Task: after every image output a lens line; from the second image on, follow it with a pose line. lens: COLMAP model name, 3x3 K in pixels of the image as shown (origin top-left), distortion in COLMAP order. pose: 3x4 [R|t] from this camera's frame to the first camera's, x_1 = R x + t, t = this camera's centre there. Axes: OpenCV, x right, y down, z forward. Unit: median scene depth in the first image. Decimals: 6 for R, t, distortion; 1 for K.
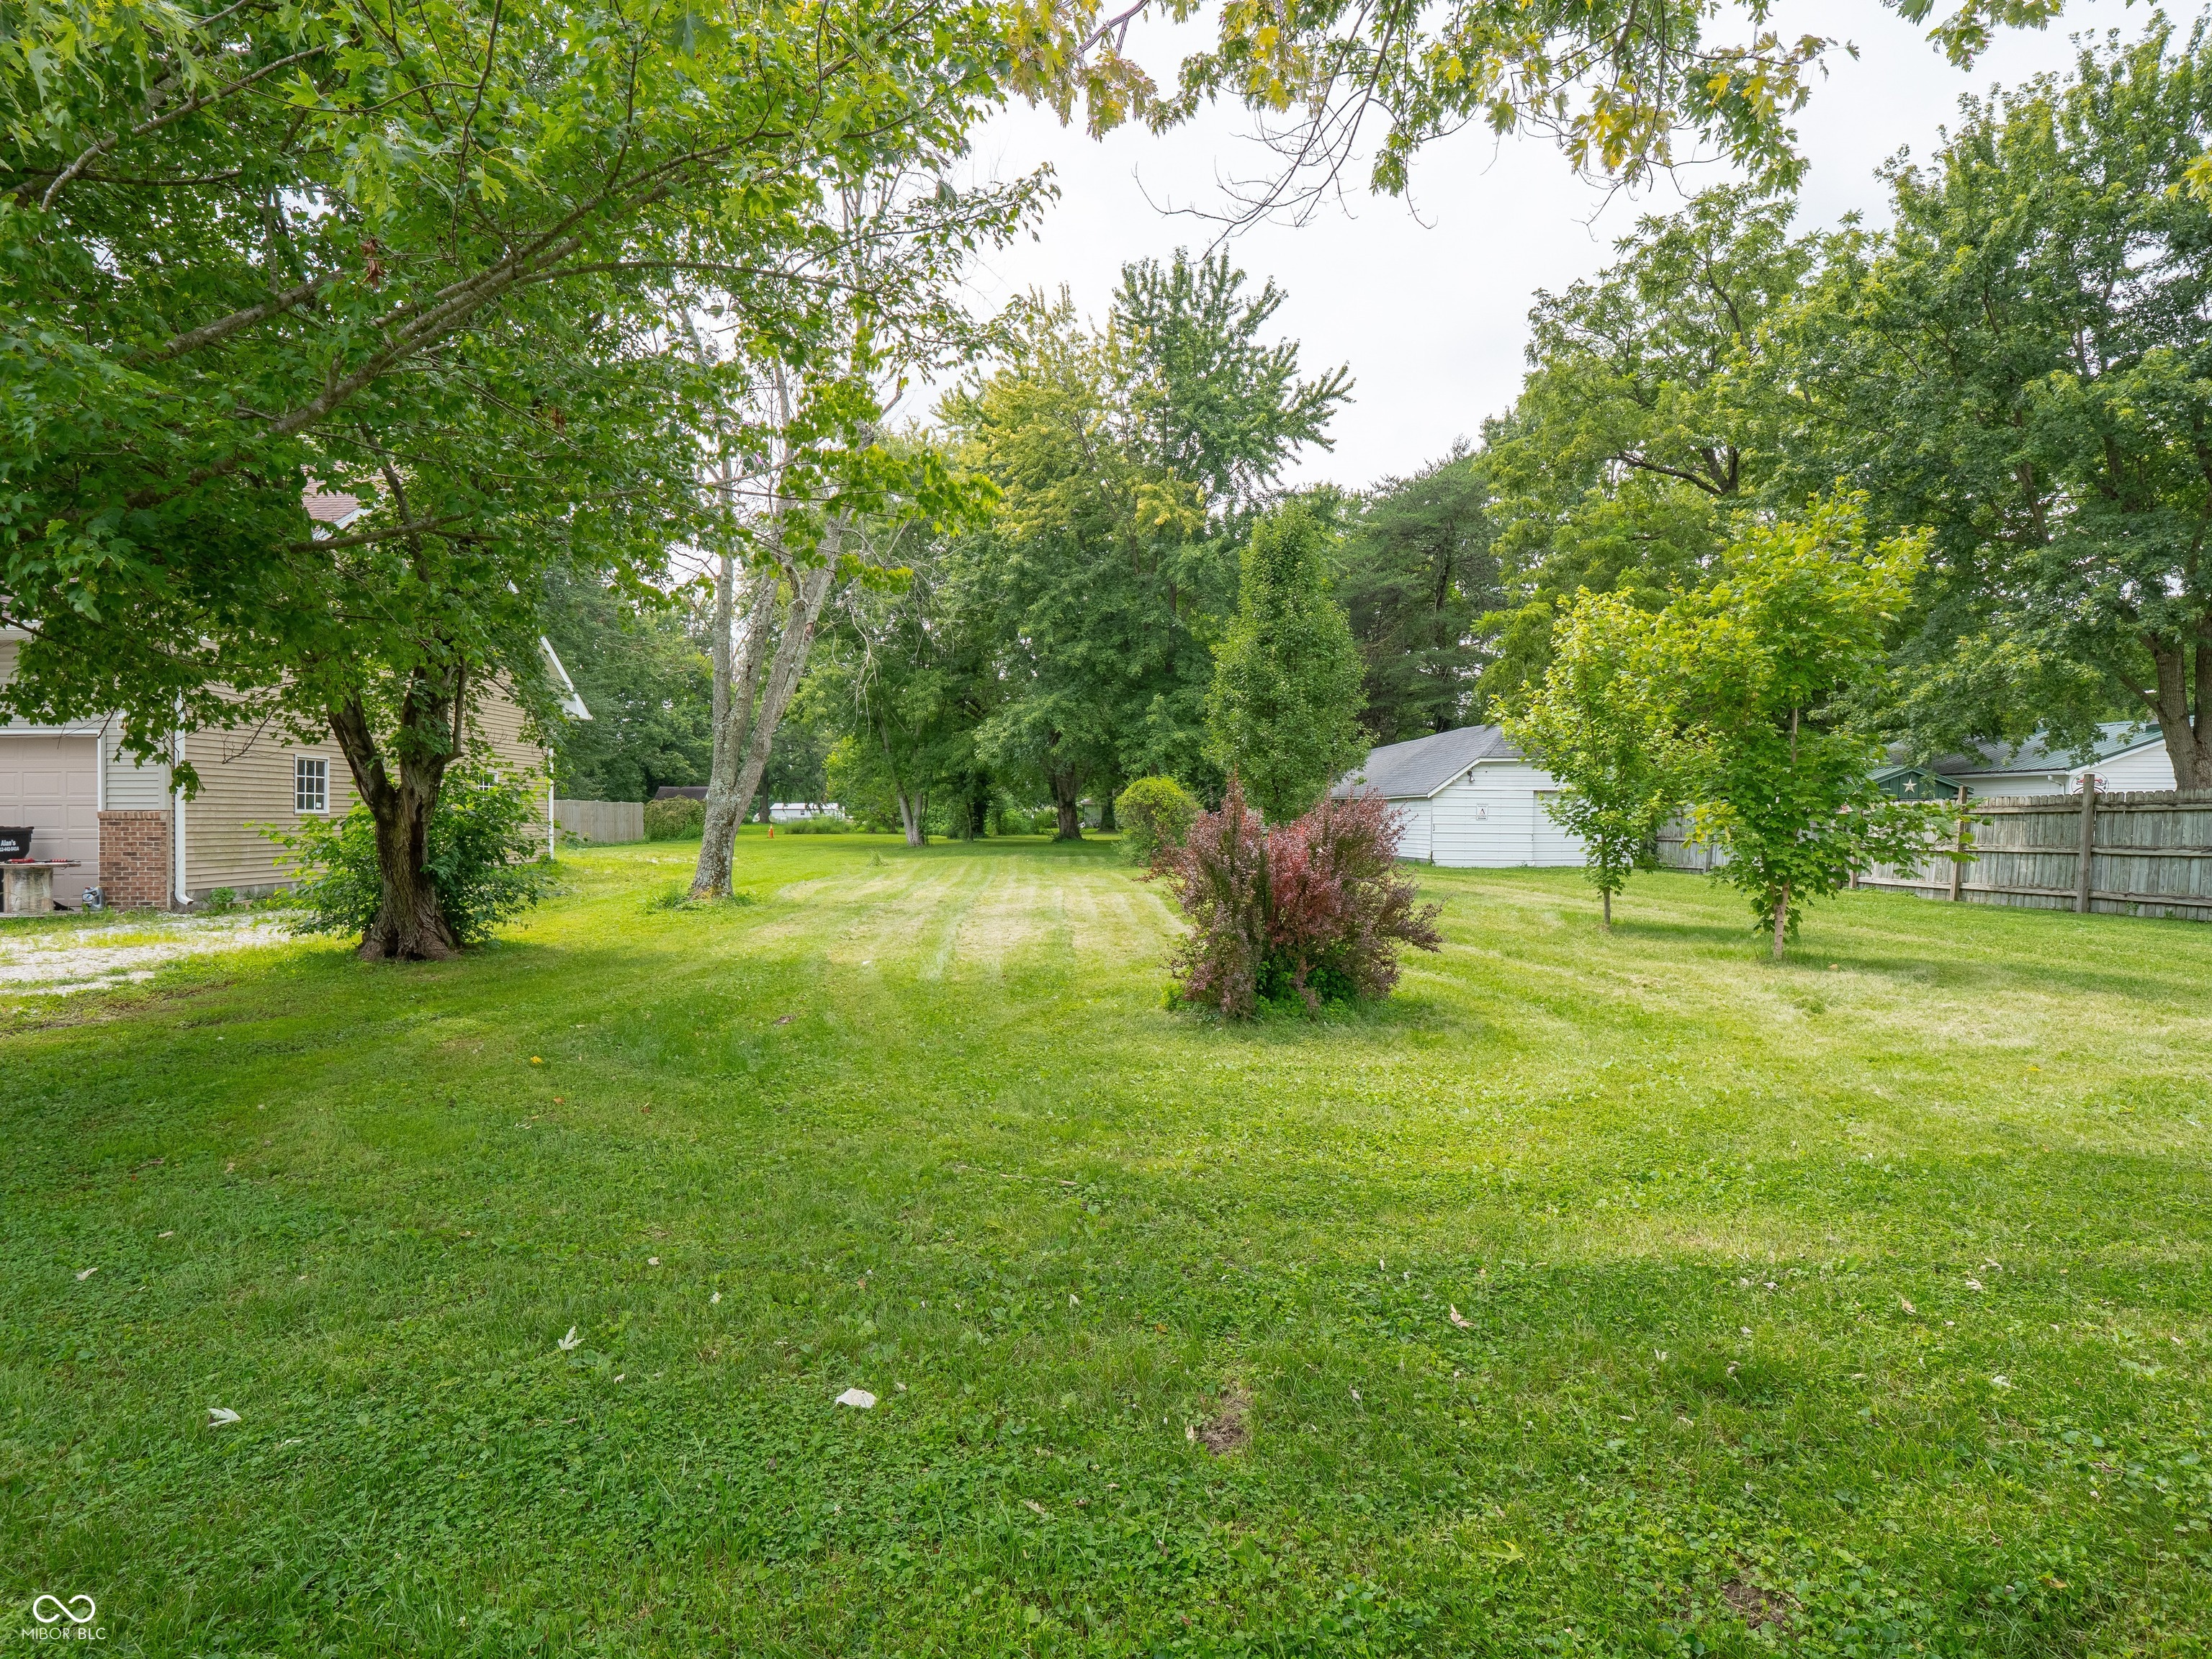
lens RADIAL K [[1113.0, 0, 1106.0], [0, 1113.0, 829.5], [0, 0, 1]] dist [-0.000733, -0.013556]
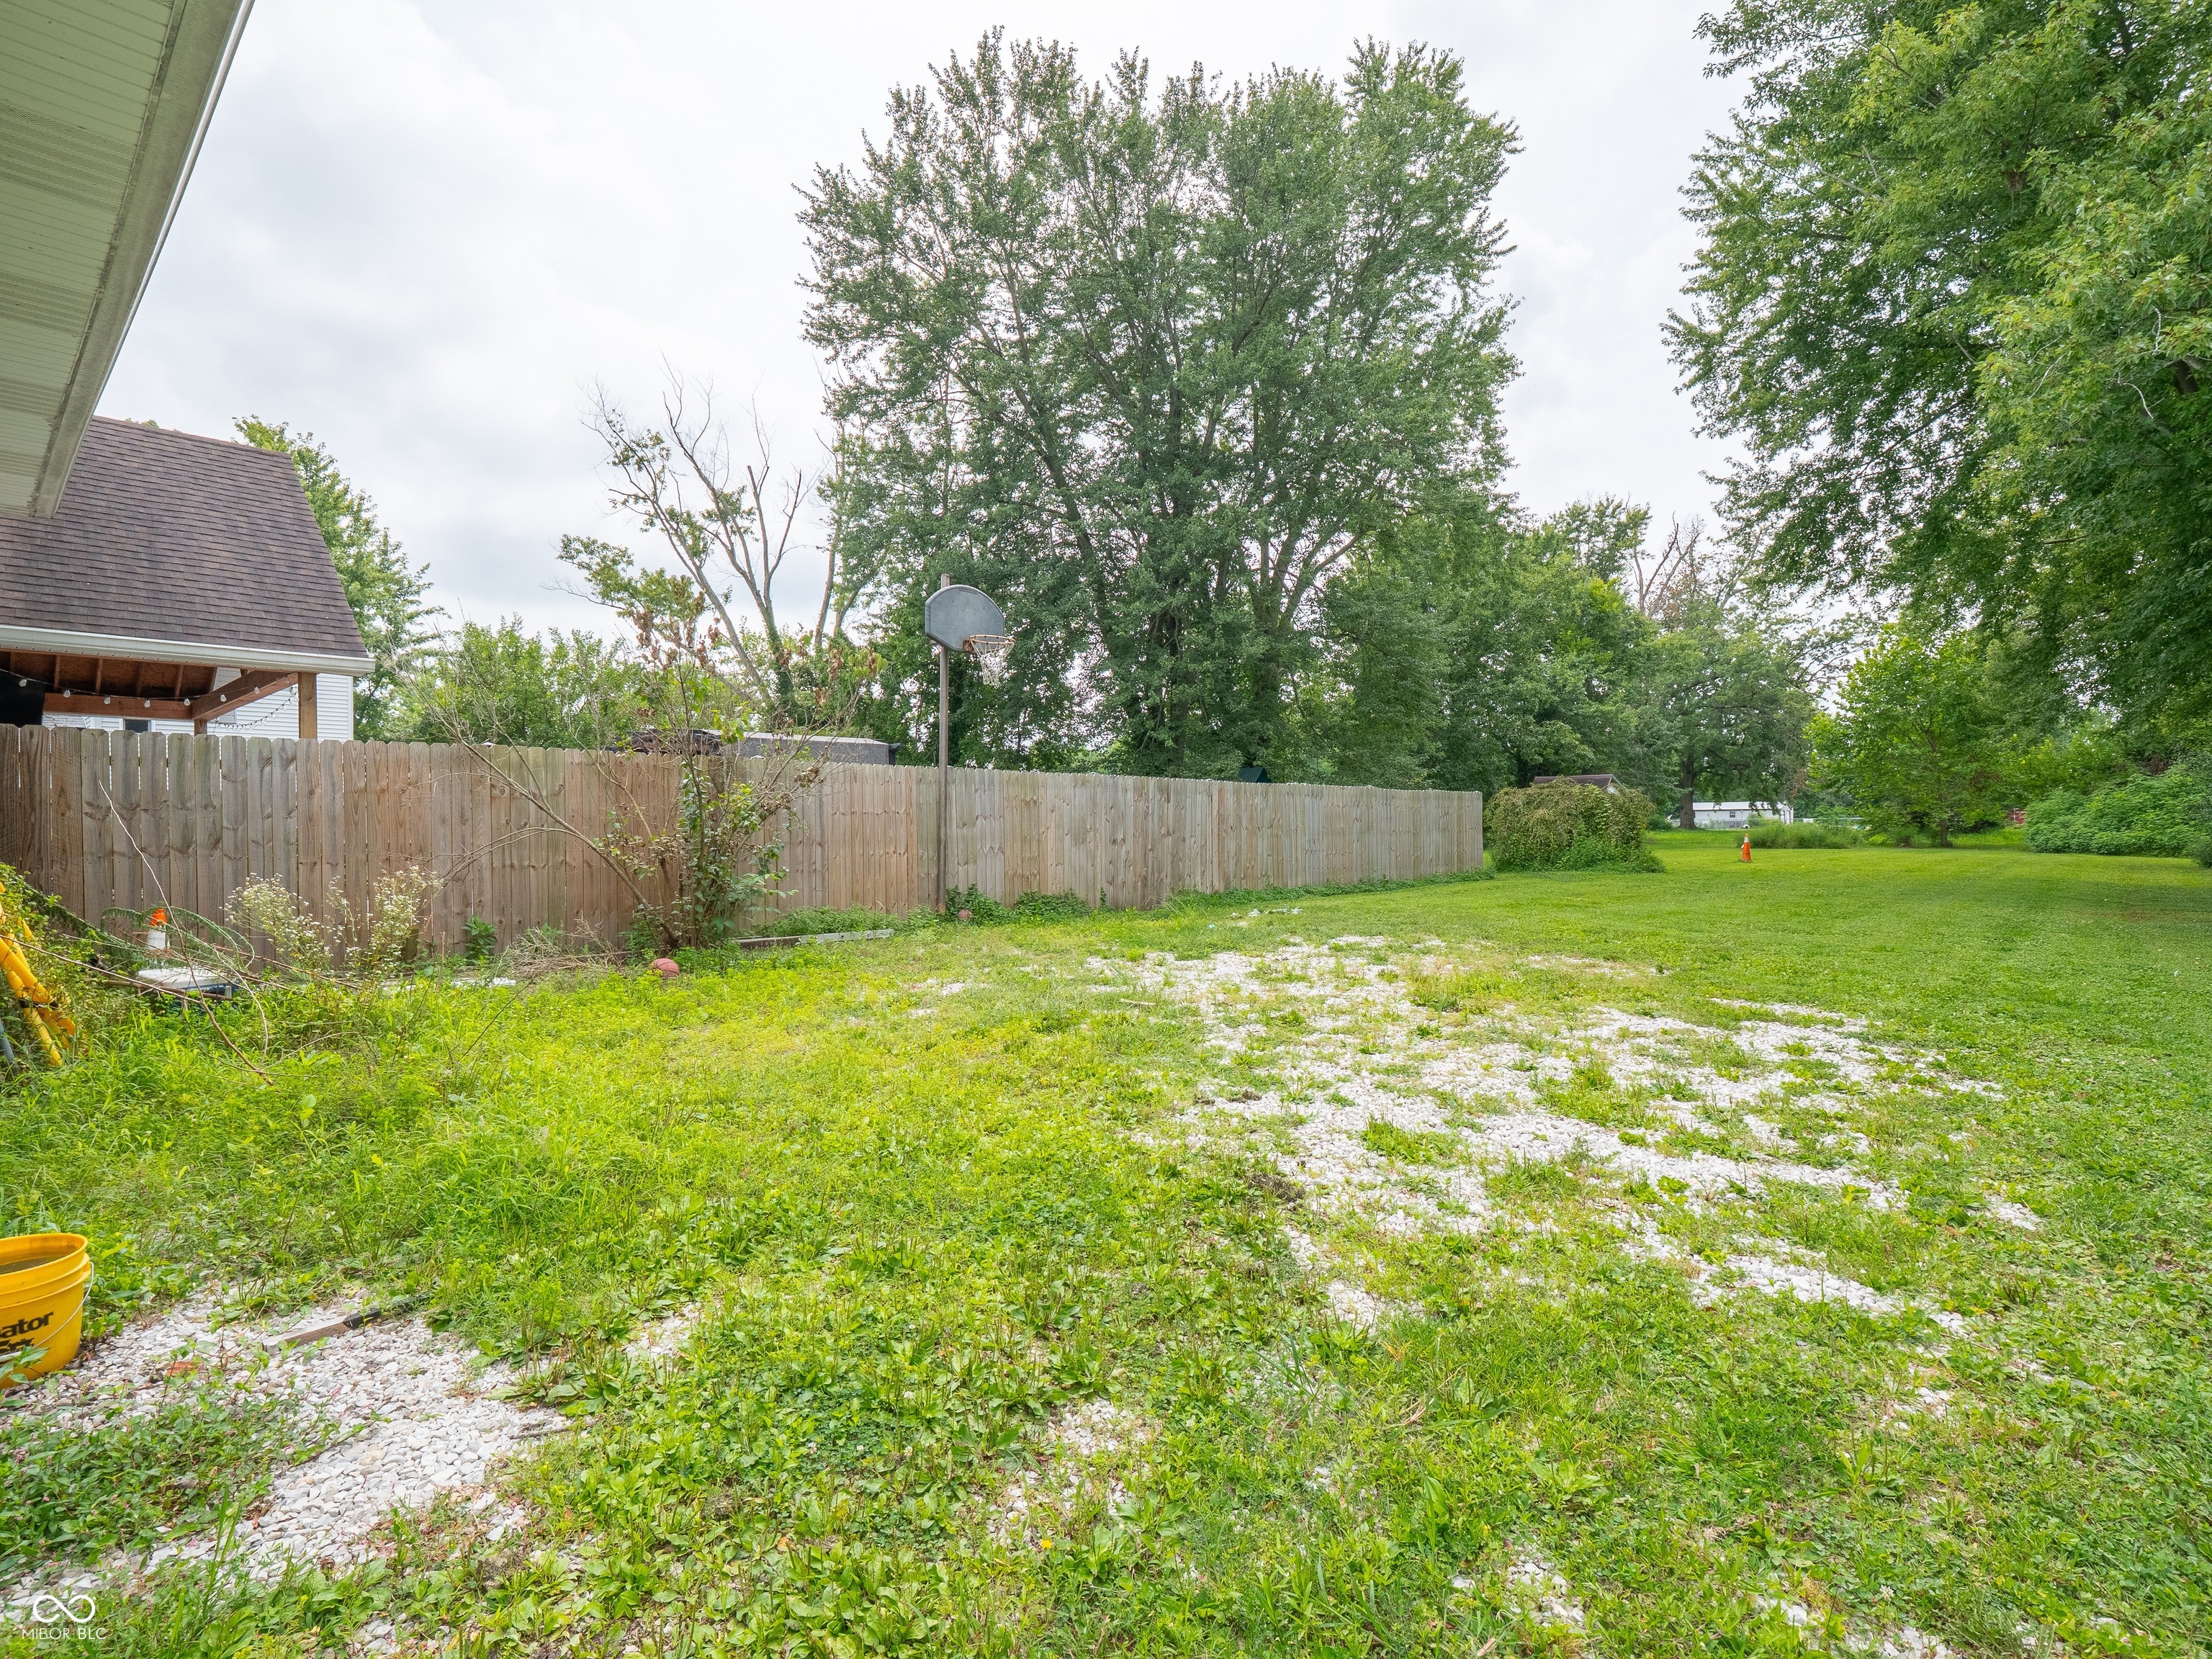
lens RADIAL K [[1113.0, 0, 1106.0], [0, 1113.0, 829.5], [0, 0, 1]] dist [-0.000733, -0.013556]
pose [[0.722776, -0.001197, -0.691081, -0.100334], [-0.002060, 0.999990, -0.003887, -0.002505], [0.691079, 0.004233, 0.722767, 0.270219]]
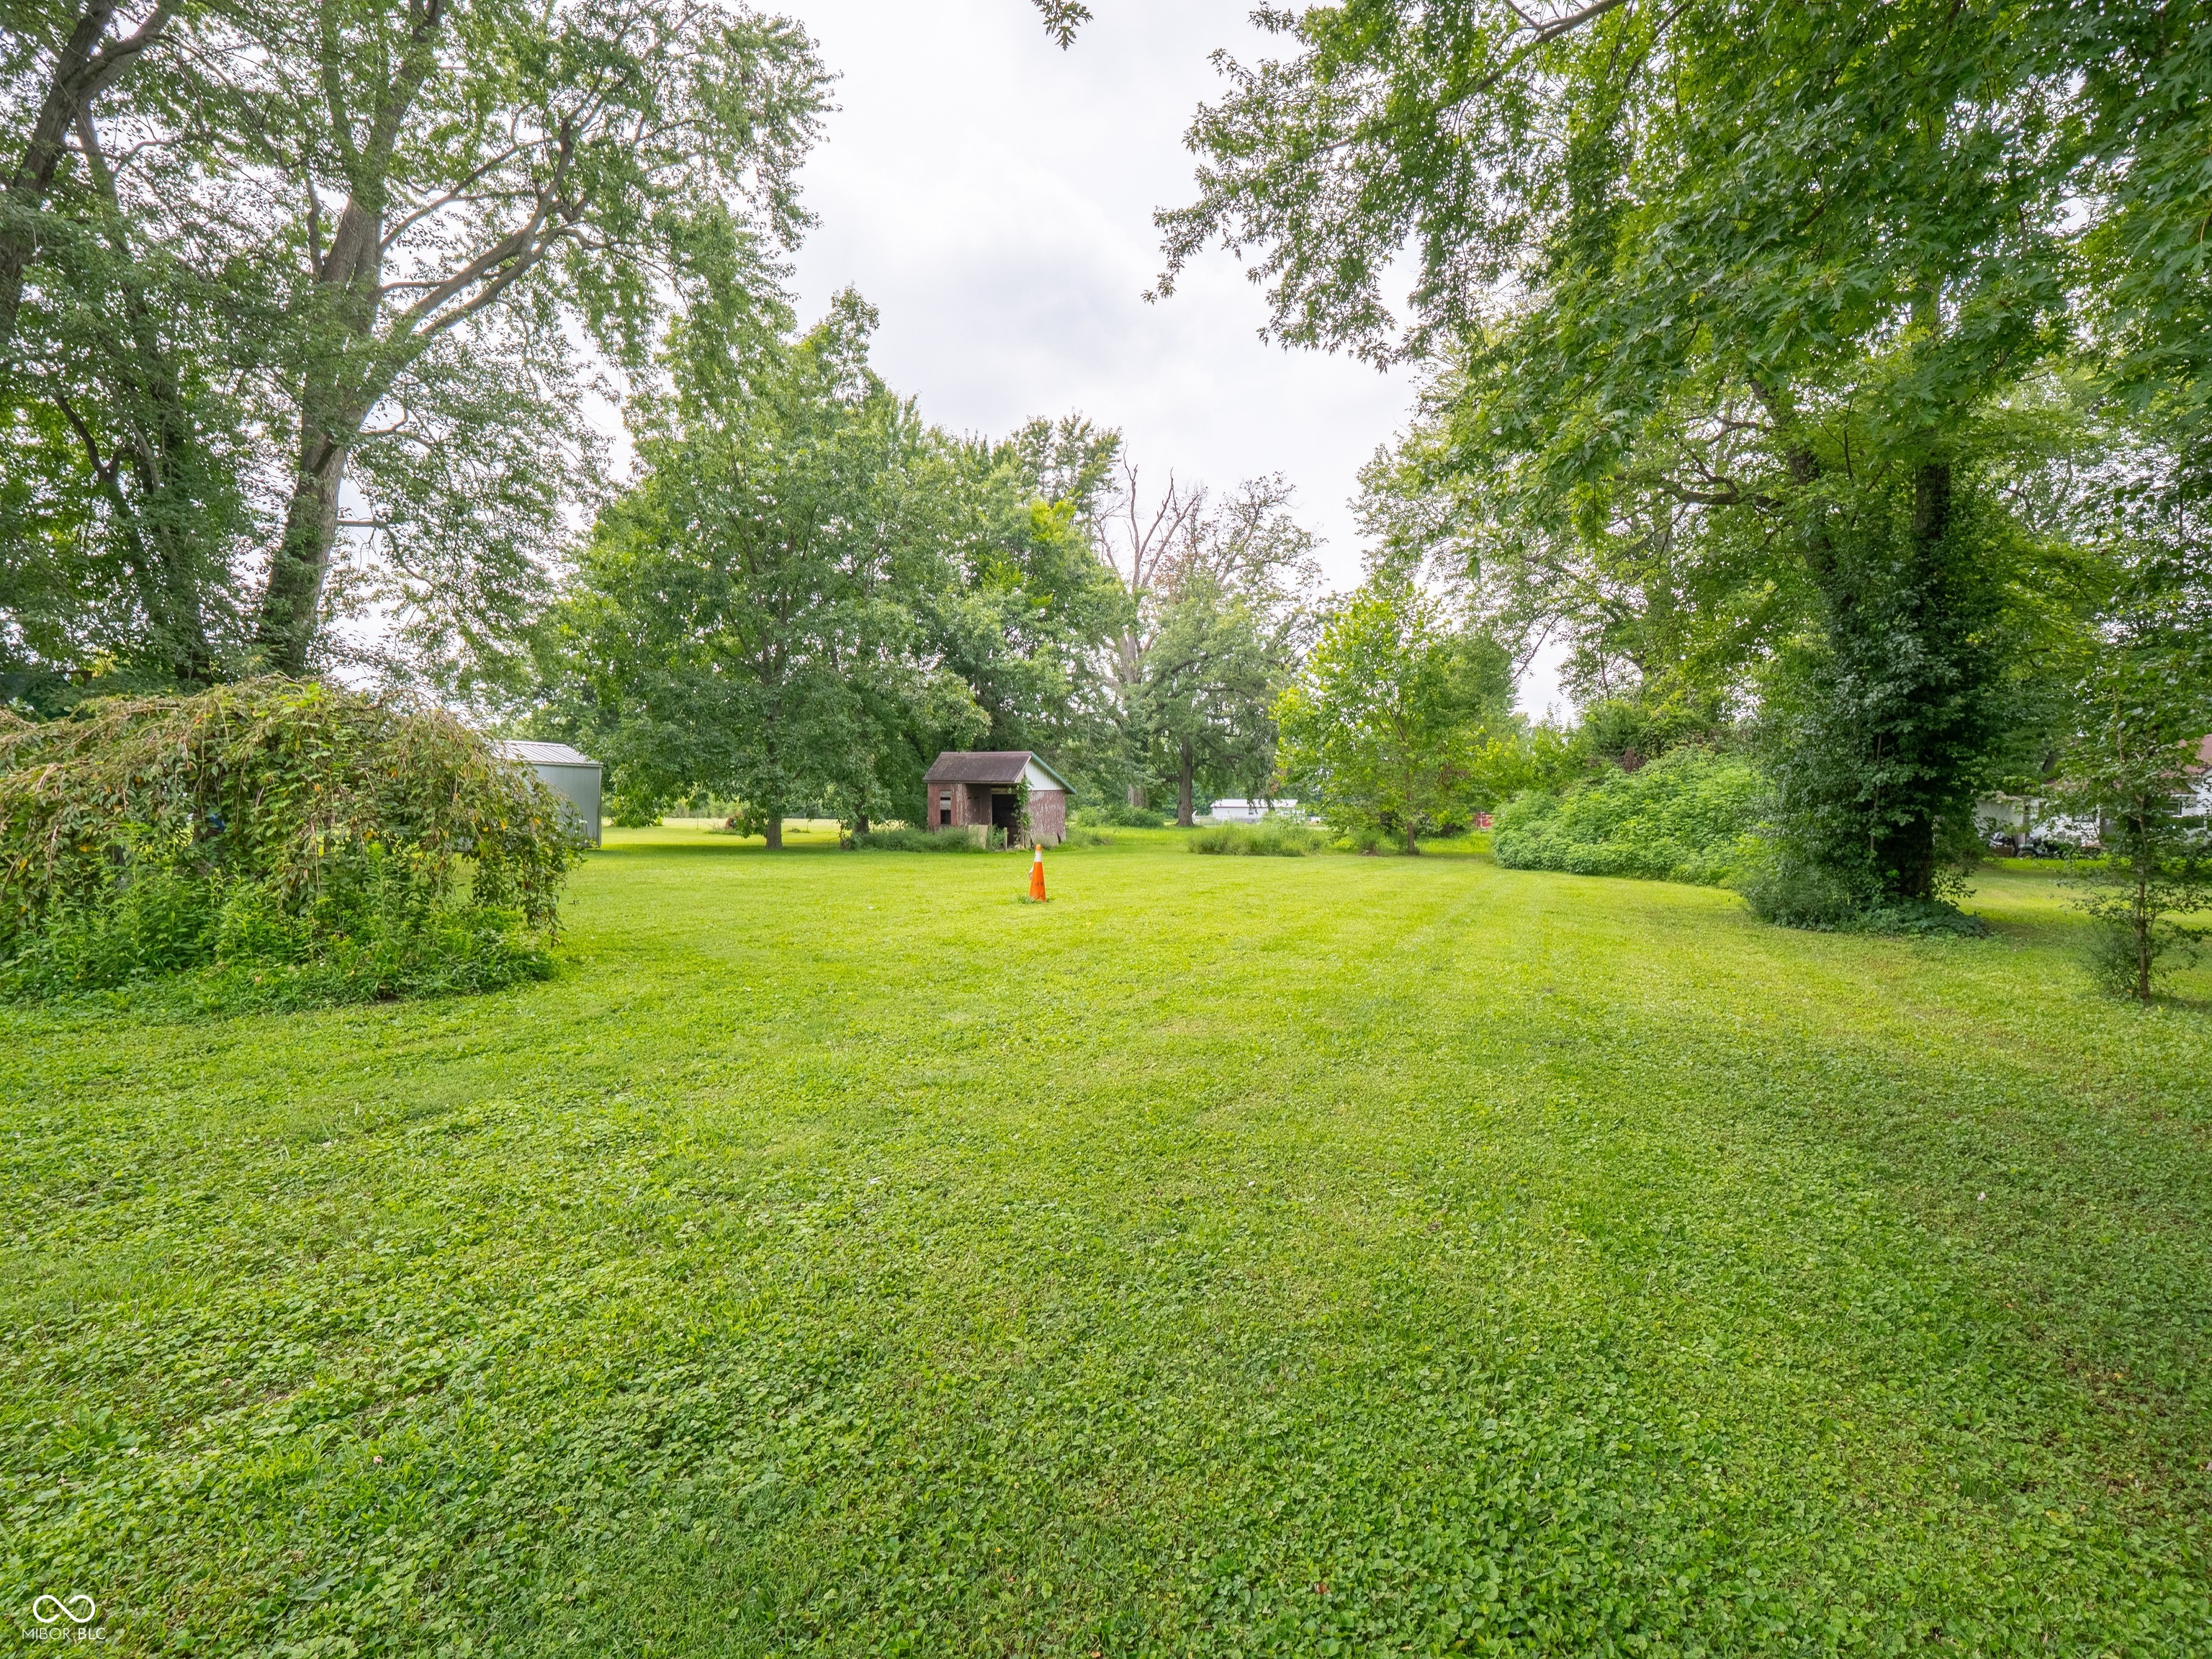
lens RADIAL K [[1113.0, 0, 1106.0], [0, 1113.0, 829.5], [0, 0, 1]] dist [-0.000733, -0.013556]
pose [[0.920610, 0.021538, -0.389889, -0.114817], [-0.022553, 0.999744, 0.001973, -0.005295], [0.389832, 0.006977, 0.920860, 0.465704]]
